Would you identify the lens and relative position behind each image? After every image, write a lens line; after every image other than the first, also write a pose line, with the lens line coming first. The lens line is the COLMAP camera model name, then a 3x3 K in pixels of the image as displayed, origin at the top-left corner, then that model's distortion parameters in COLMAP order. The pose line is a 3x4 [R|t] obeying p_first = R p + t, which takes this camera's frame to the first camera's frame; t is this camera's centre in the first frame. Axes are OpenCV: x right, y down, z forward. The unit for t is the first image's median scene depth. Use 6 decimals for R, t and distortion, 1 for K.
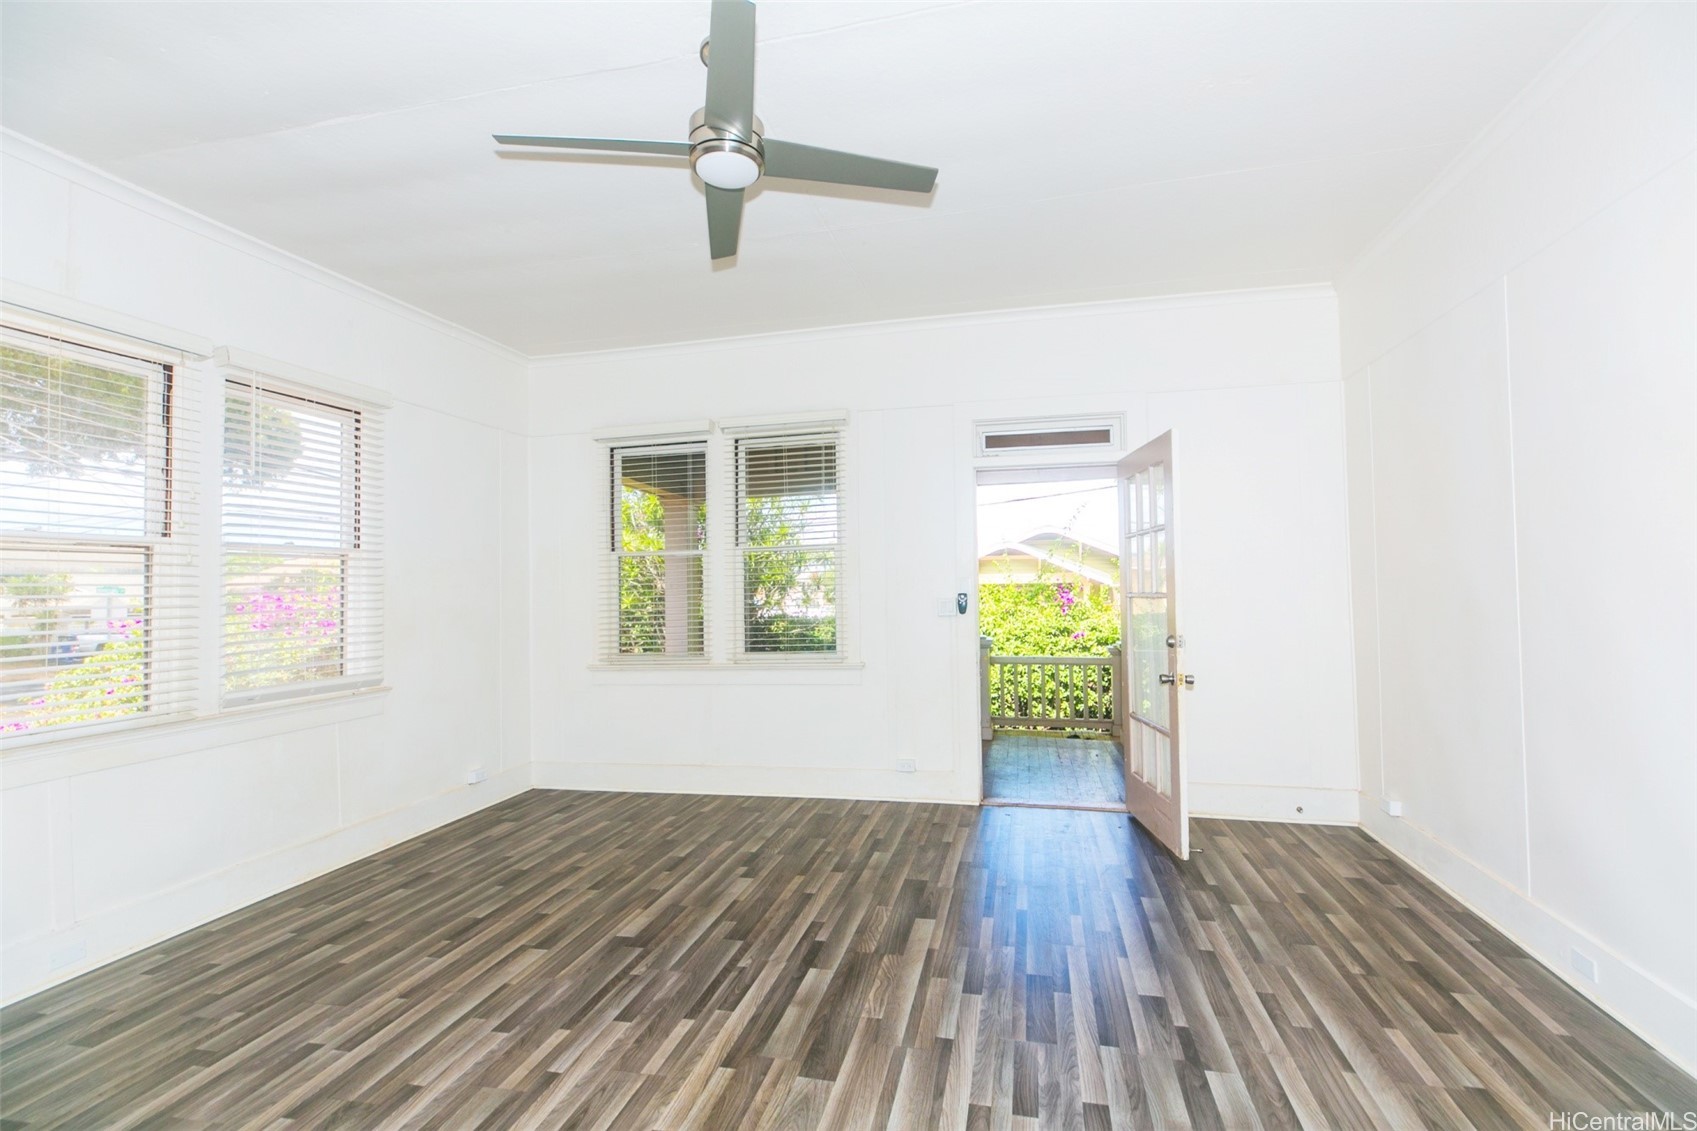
lens RADIAL K [[767.8, 0, 852.9], [0, 767.8, 594.5], [0, 0, 1]] dist [0.019702, -0.001510]
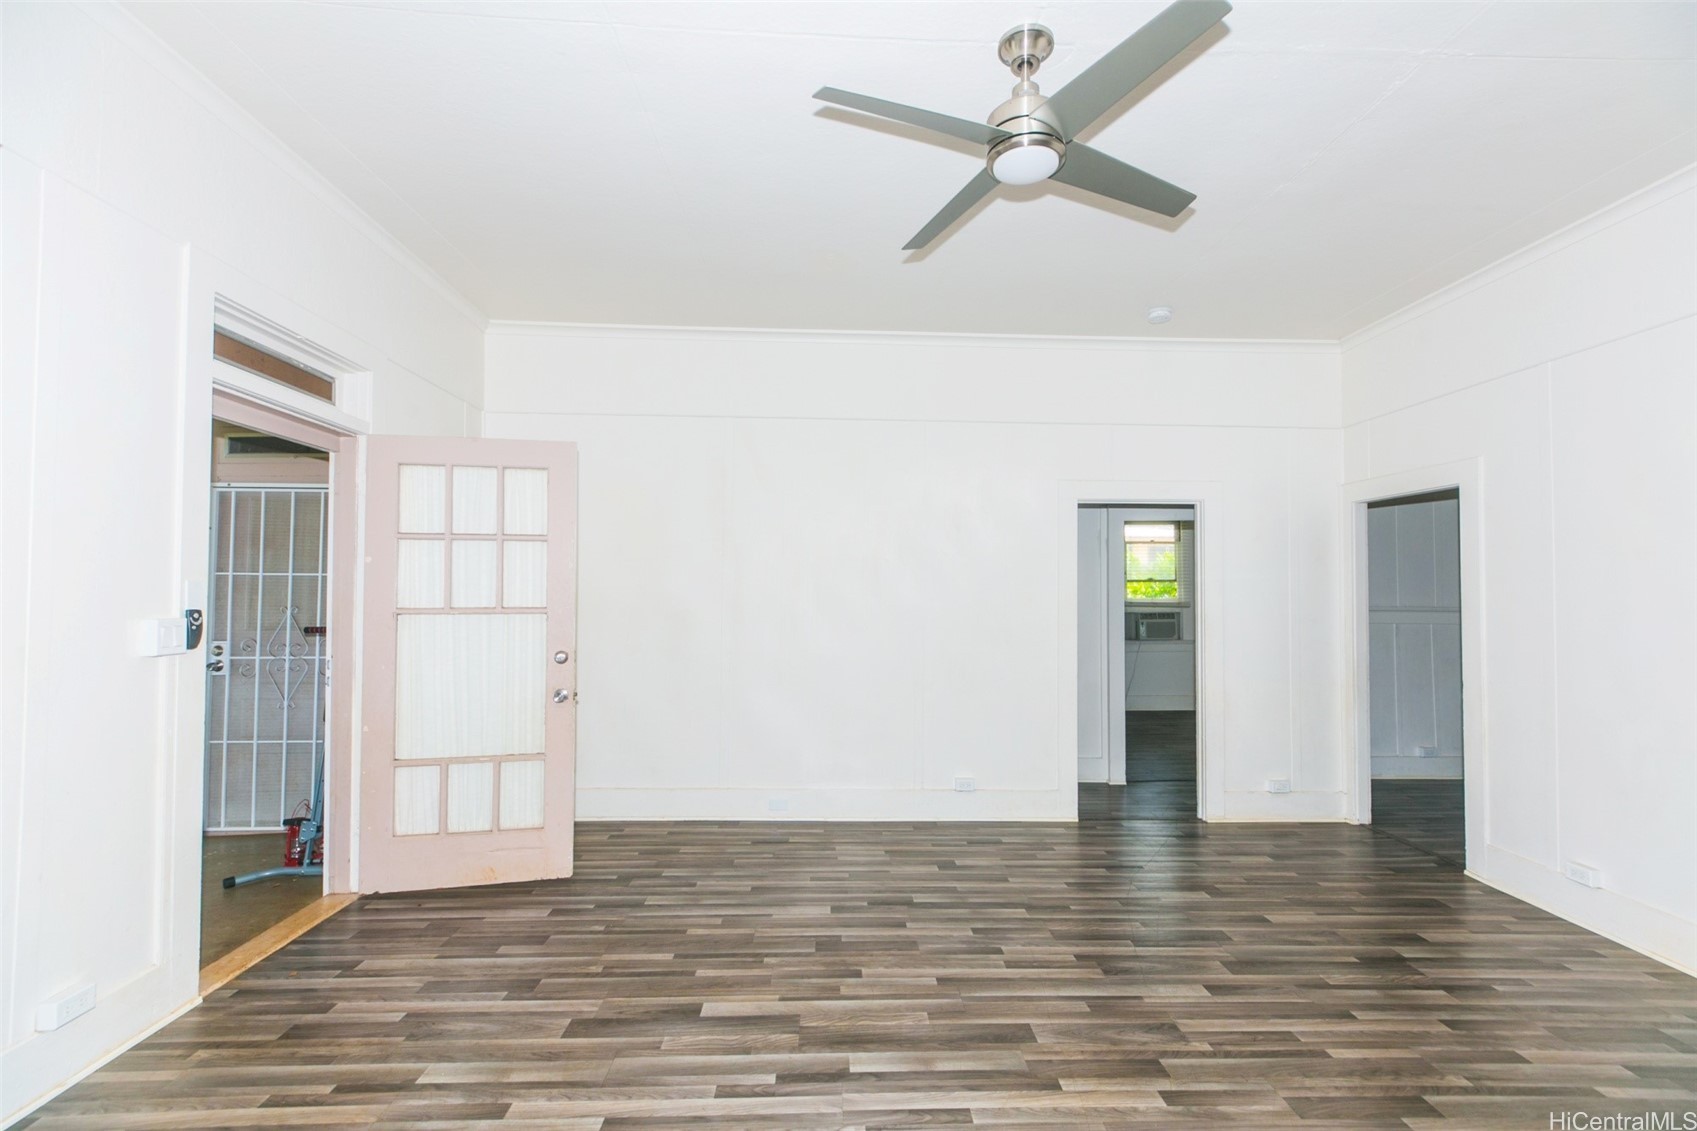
lens RADIAL K [[767.8, 0, 852.9], [0, 767.8, 594.5], [0, 0, 1]] dist [0.019702, -0.001510]
pose [[-0.272543, 0.019047, 0.961955, -0.865843], [-0.003070, 0.999782, -0.020666, -0.002549], [-0.962139, -0.008586, -0.272425, 1.246420]]
